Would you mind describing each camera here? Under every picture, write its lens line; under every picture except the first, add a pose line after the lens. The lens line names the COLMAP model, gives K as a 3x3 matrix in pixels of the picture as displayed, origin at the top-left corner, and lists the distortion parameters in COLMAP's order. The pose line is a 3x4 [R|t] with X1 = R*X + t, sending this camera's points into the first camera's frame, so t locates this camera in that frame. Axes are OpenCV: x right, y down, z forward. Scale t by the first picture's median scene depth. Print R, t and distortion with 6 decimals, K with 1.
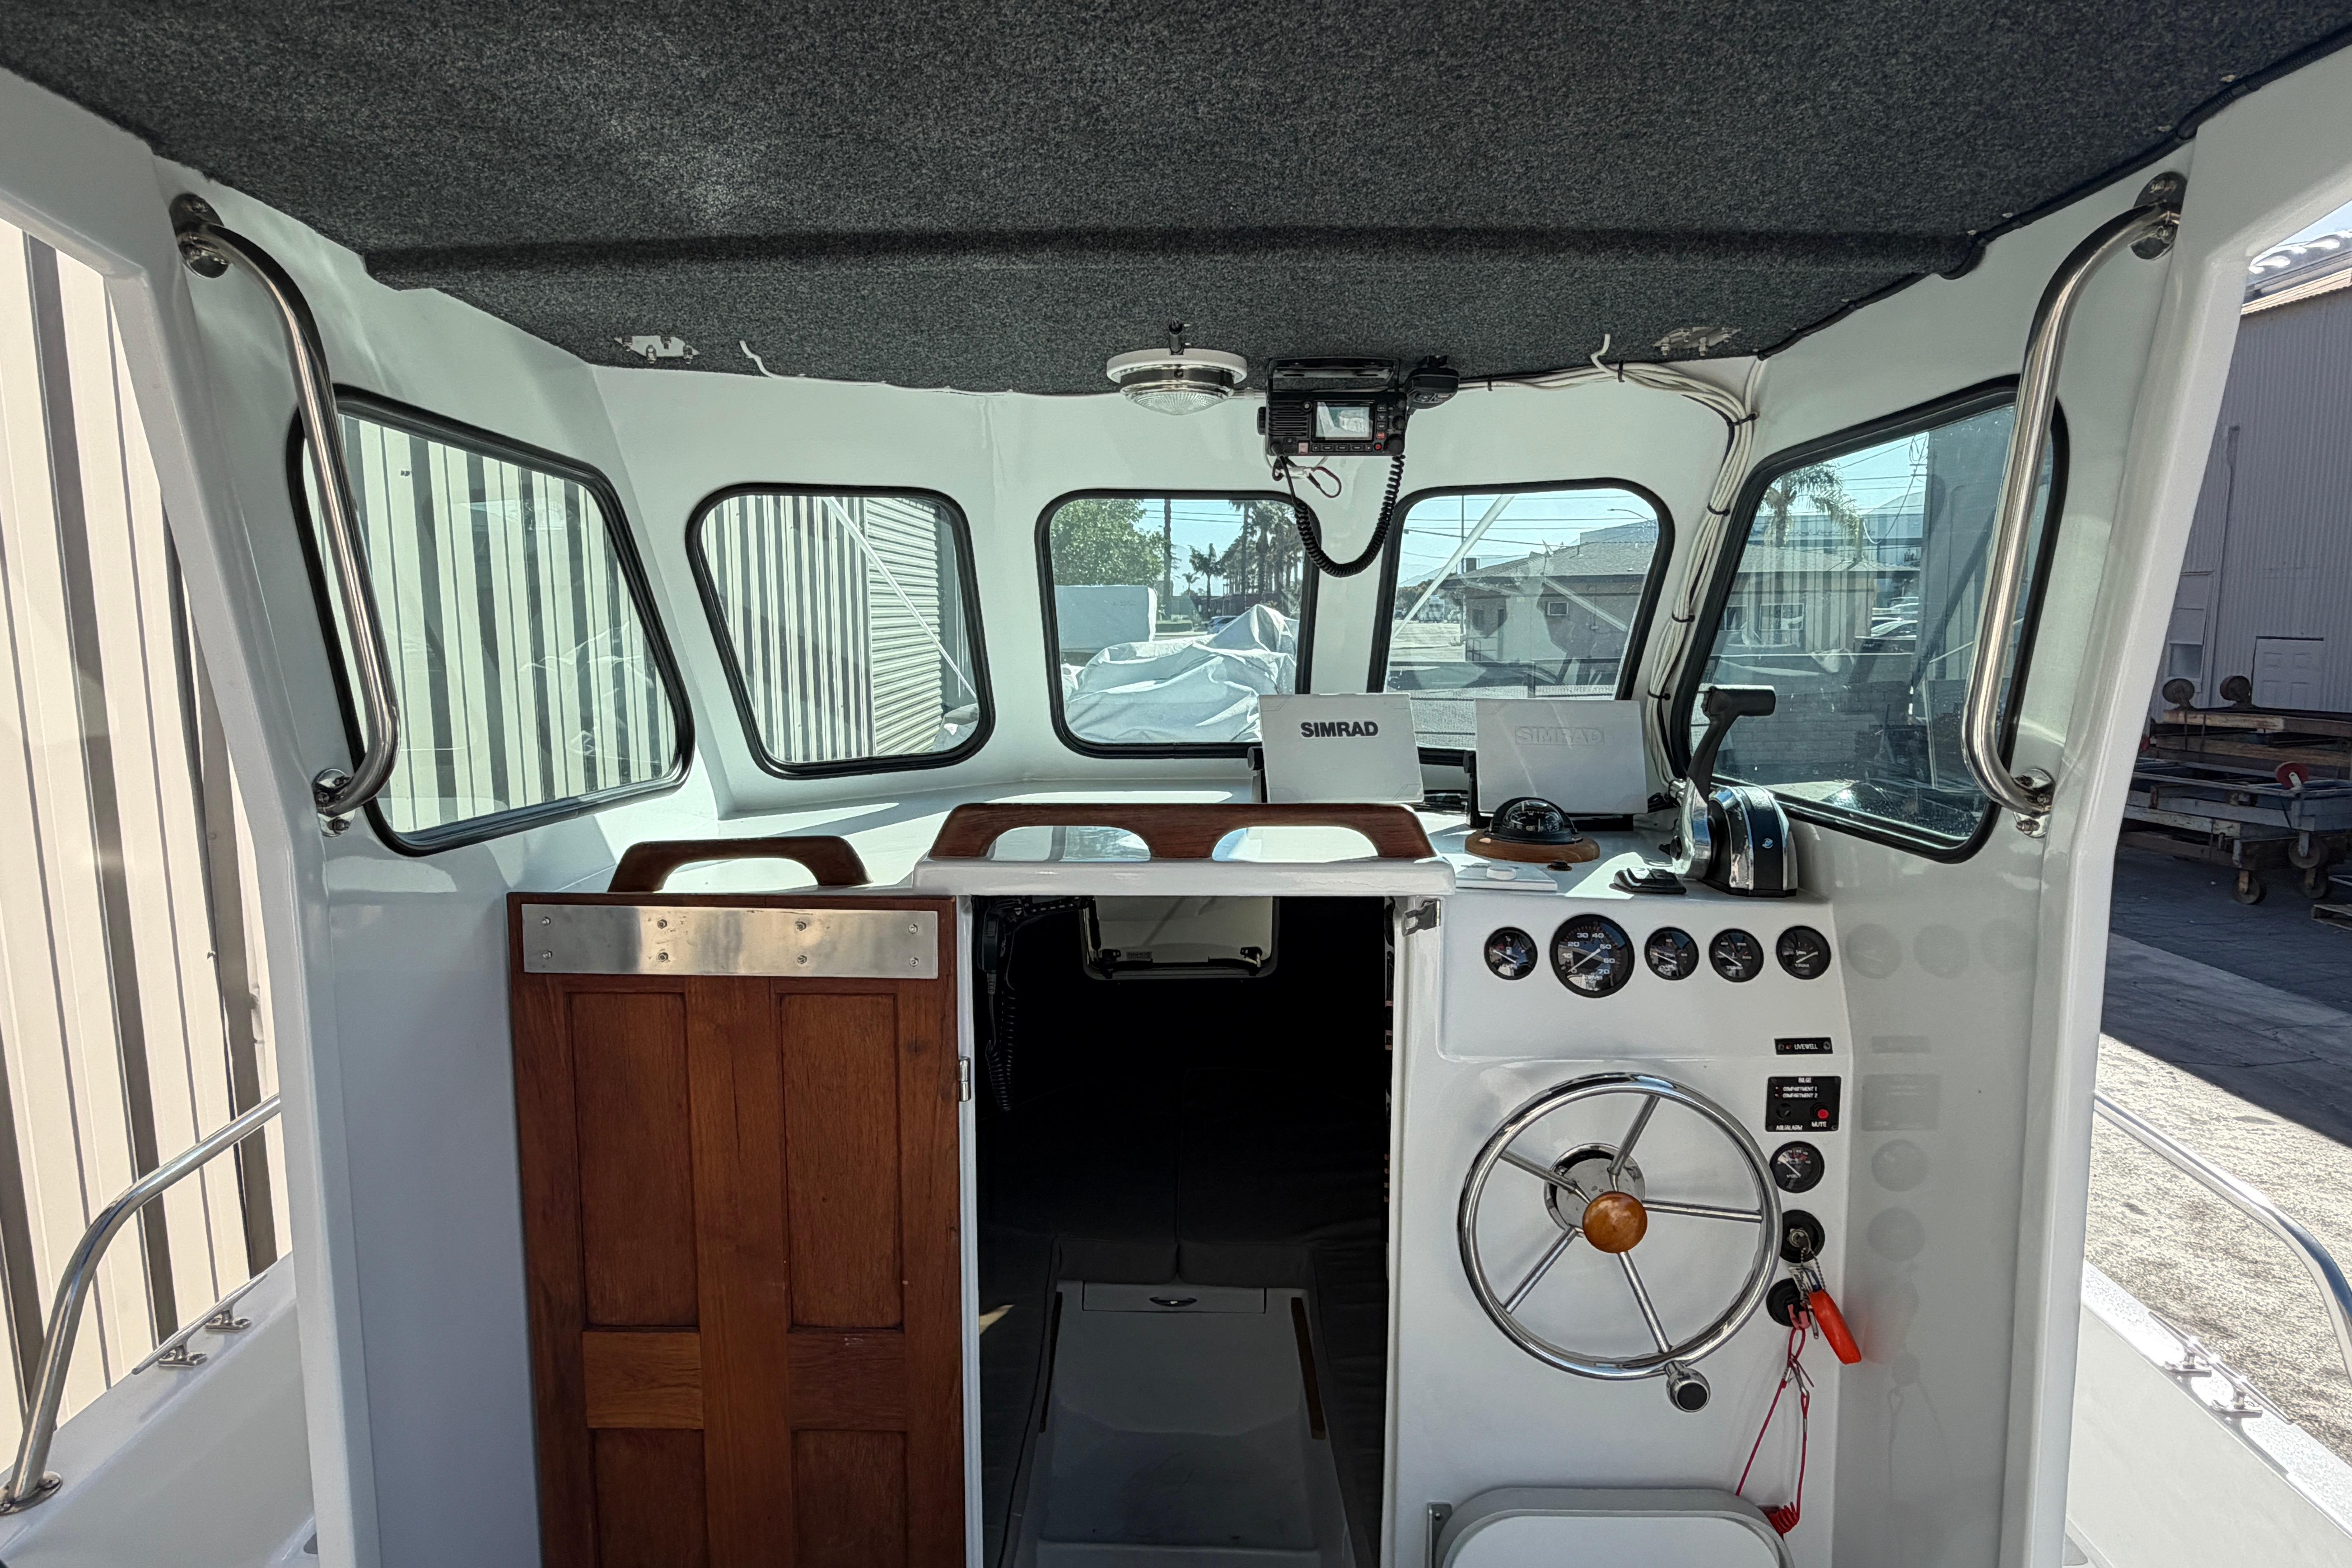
lens RADIAL K [[1322.9, 0, 1153.9], [0, 1322.9, 780.6], [0, 0, 1]] dist [-0.009713, 0.001631]
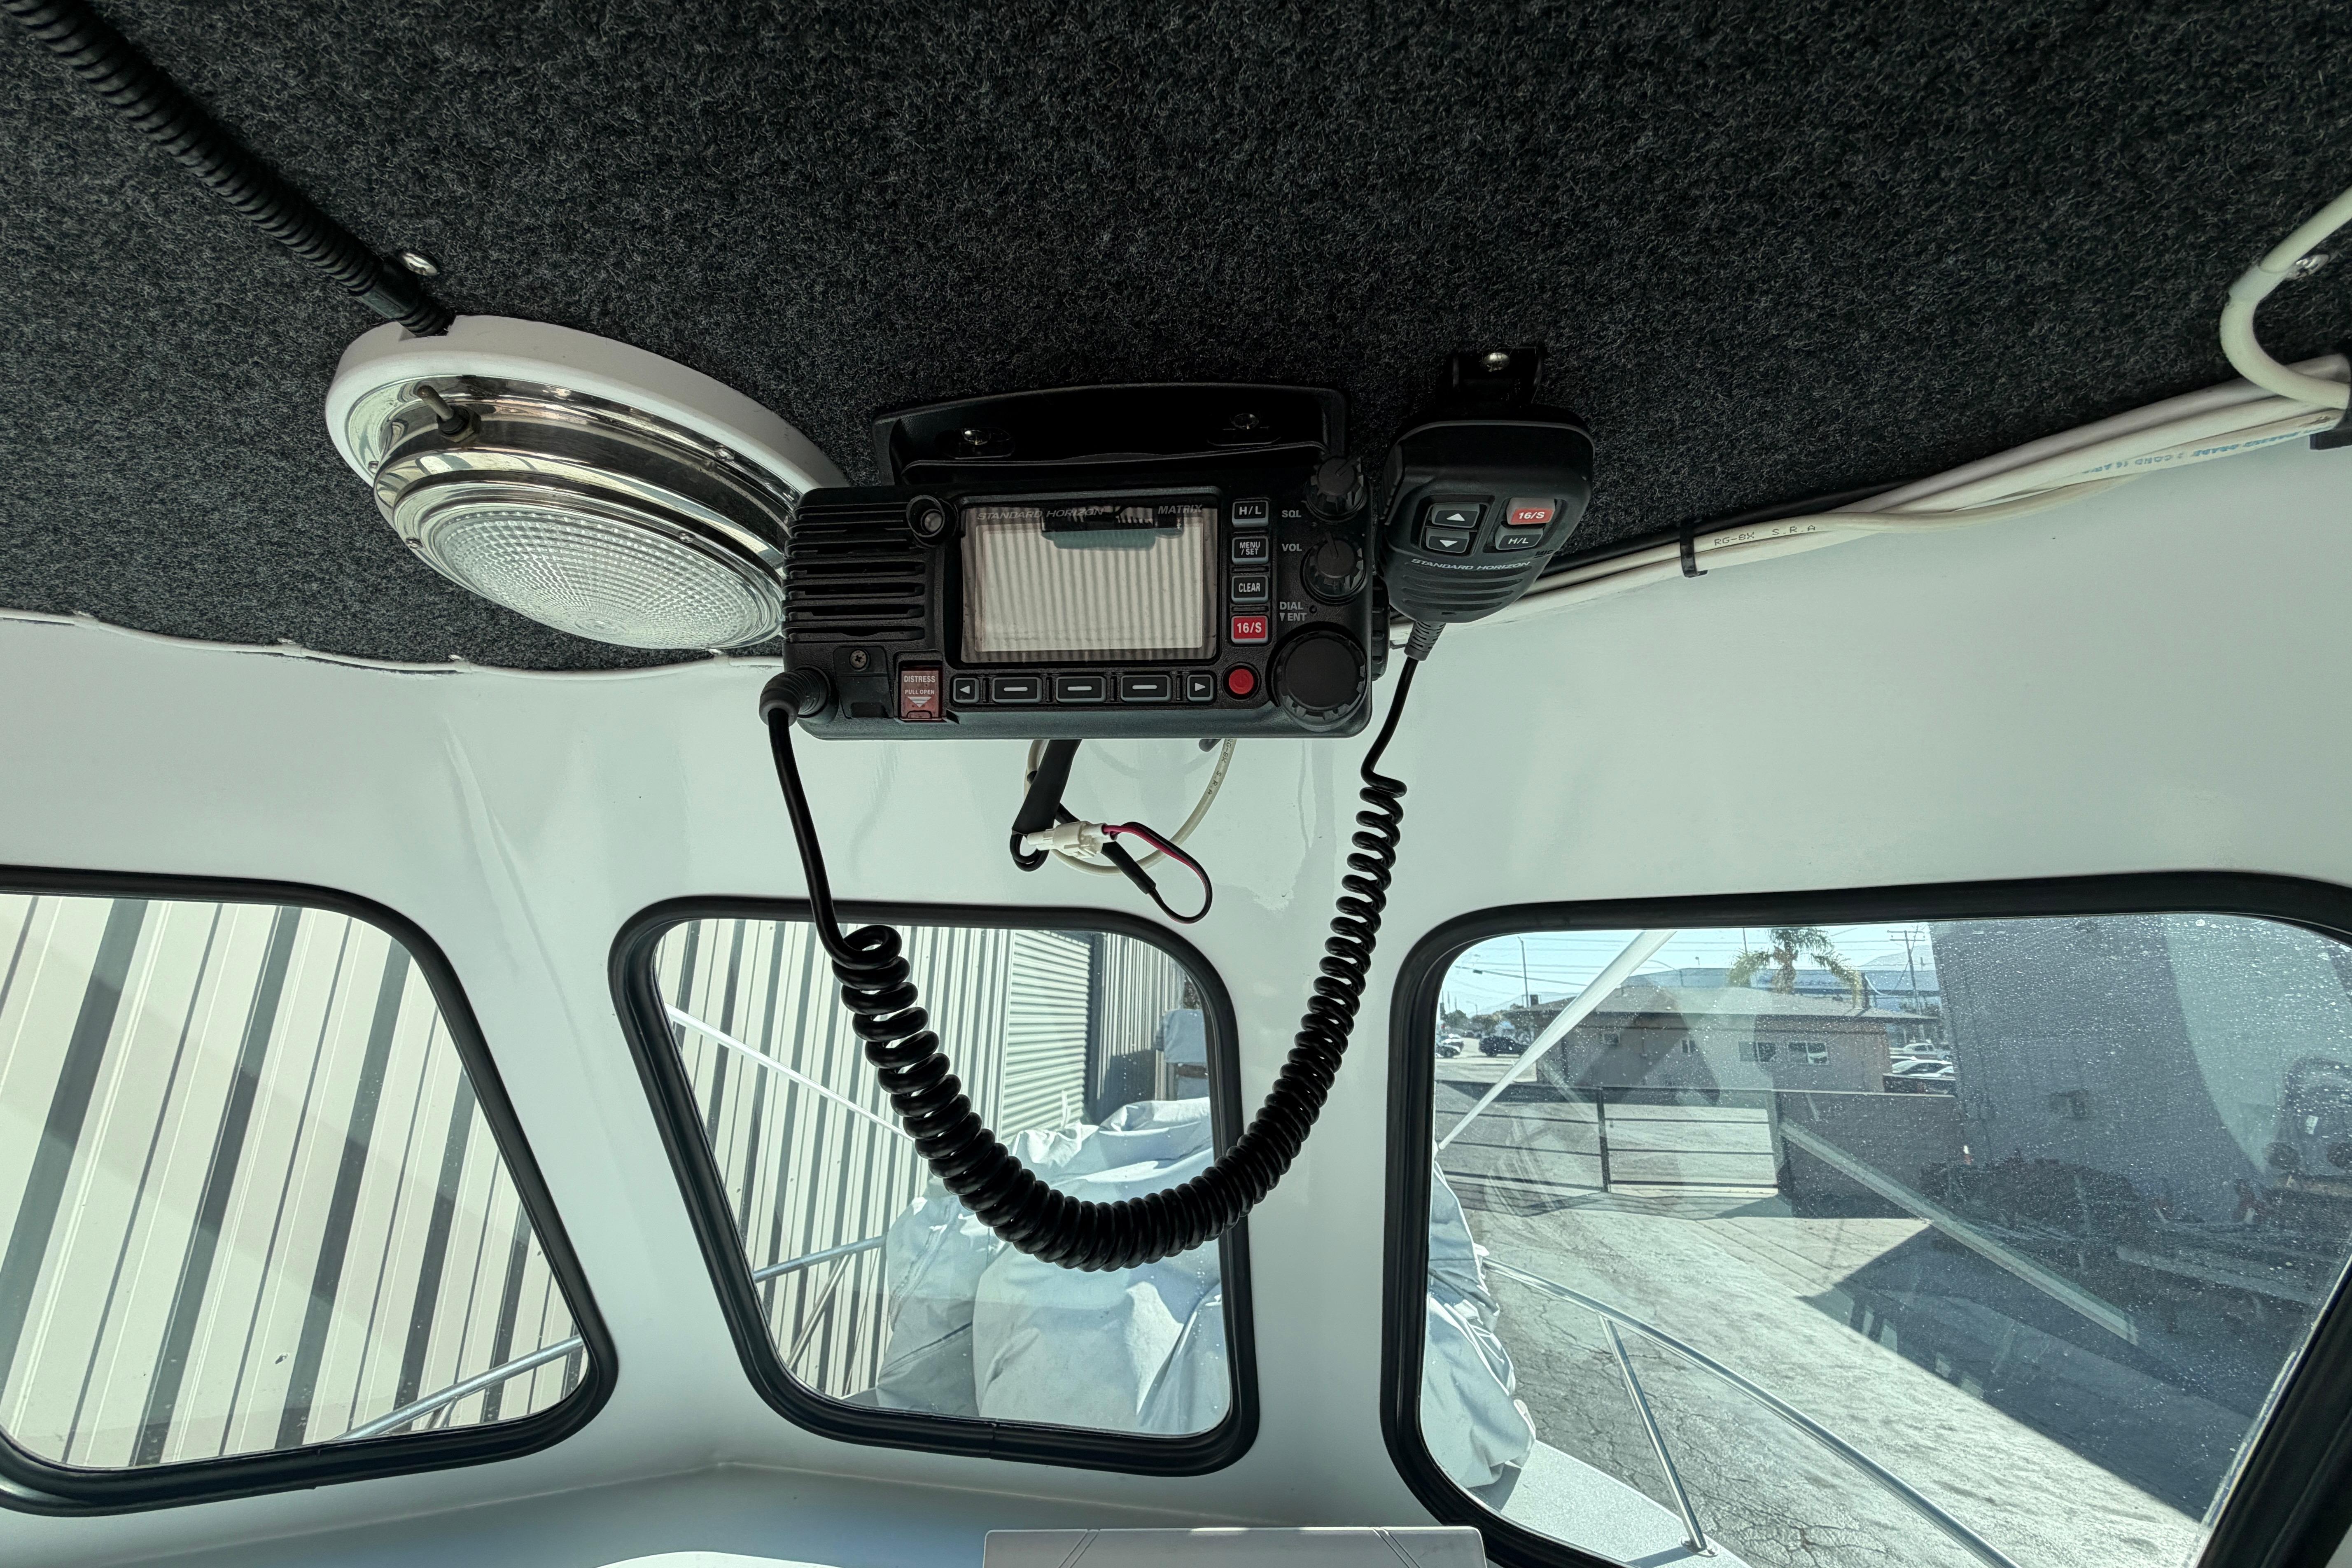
lens RADIAL K [[929.0, 0, 1175.6], [0, 929.0, 791.5], [0, 0, 1]] dist [0.001747, -0.000178]
pose [[0.991602, 0.004338, -0.129252, 0.153368], [-0.050849, 0.932019, -0.358825, -0.155803], [0.118908, 0.362384, 0.924413, 0.743042]]
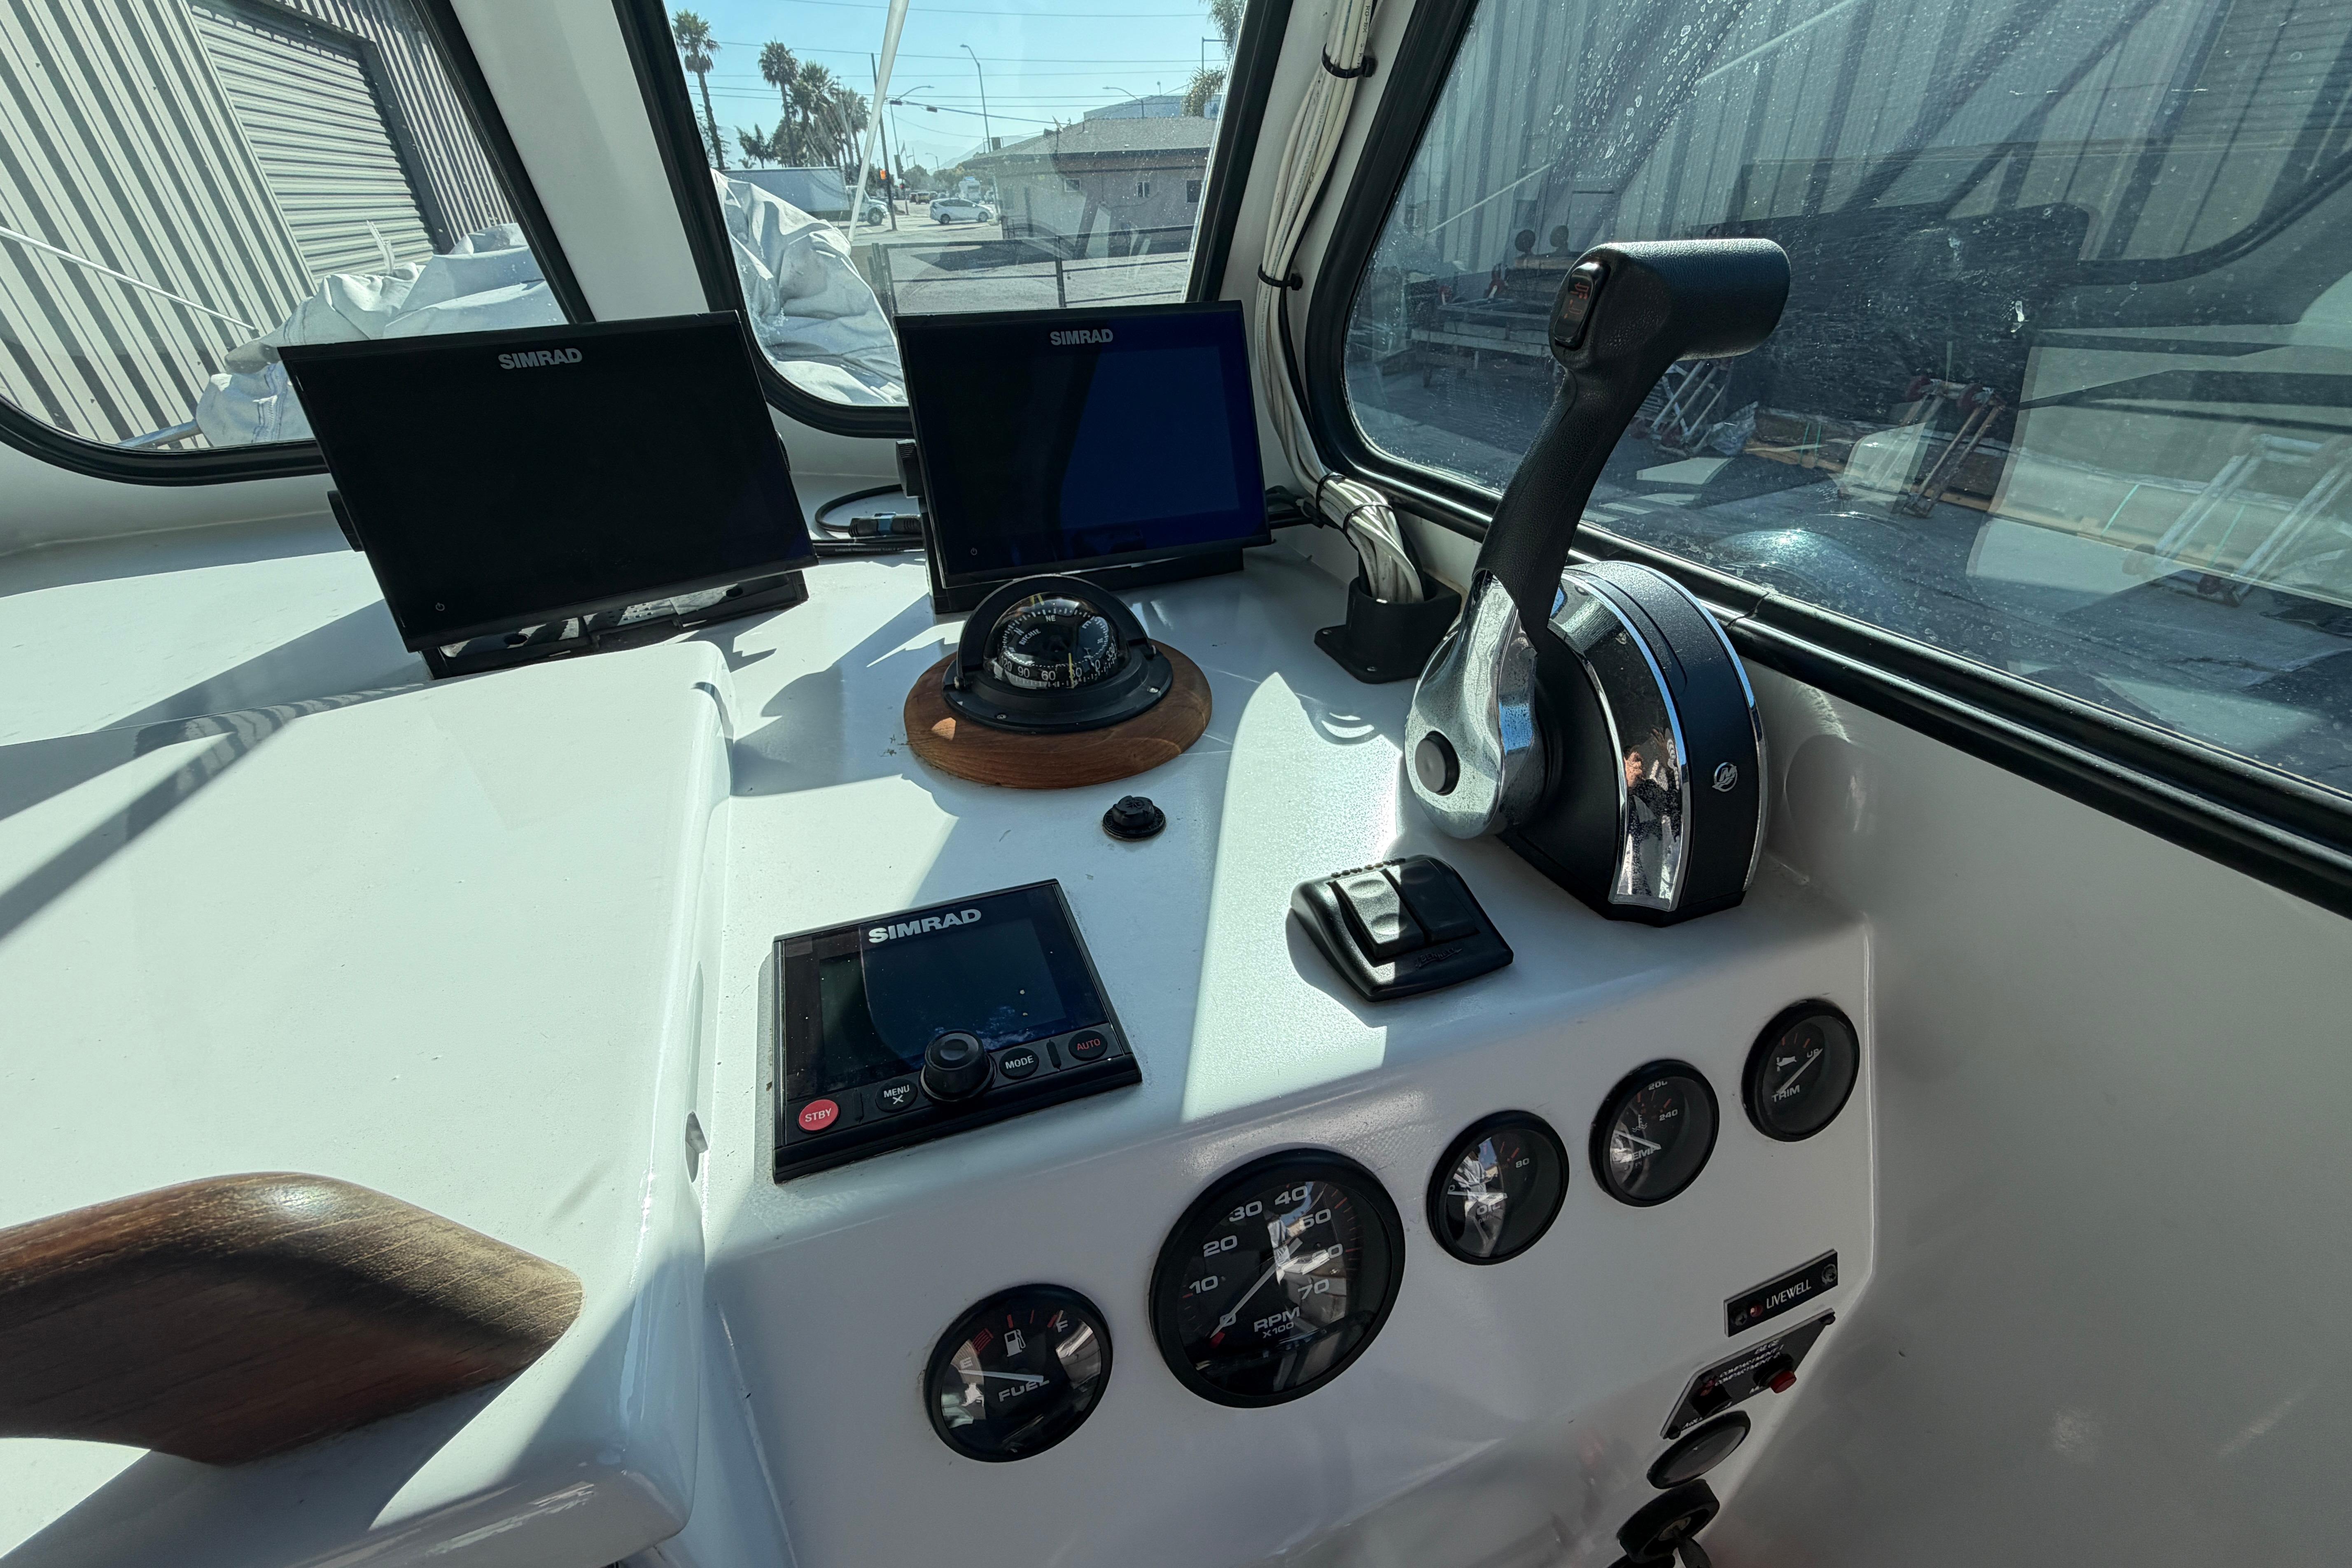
lens RADIAL K [[929.0, 0, 1165.1], [0, 929.0, 781.5], [0, 0, 1]] dist [0.001747, -0.000178]
pose [[0.929105, -0.217976, 0.298747, 0.202871], [0.071842, 0.898823, 0.432383, -0.049607], [-0.362770, -0.380267, 0.850762, 0.659808]]
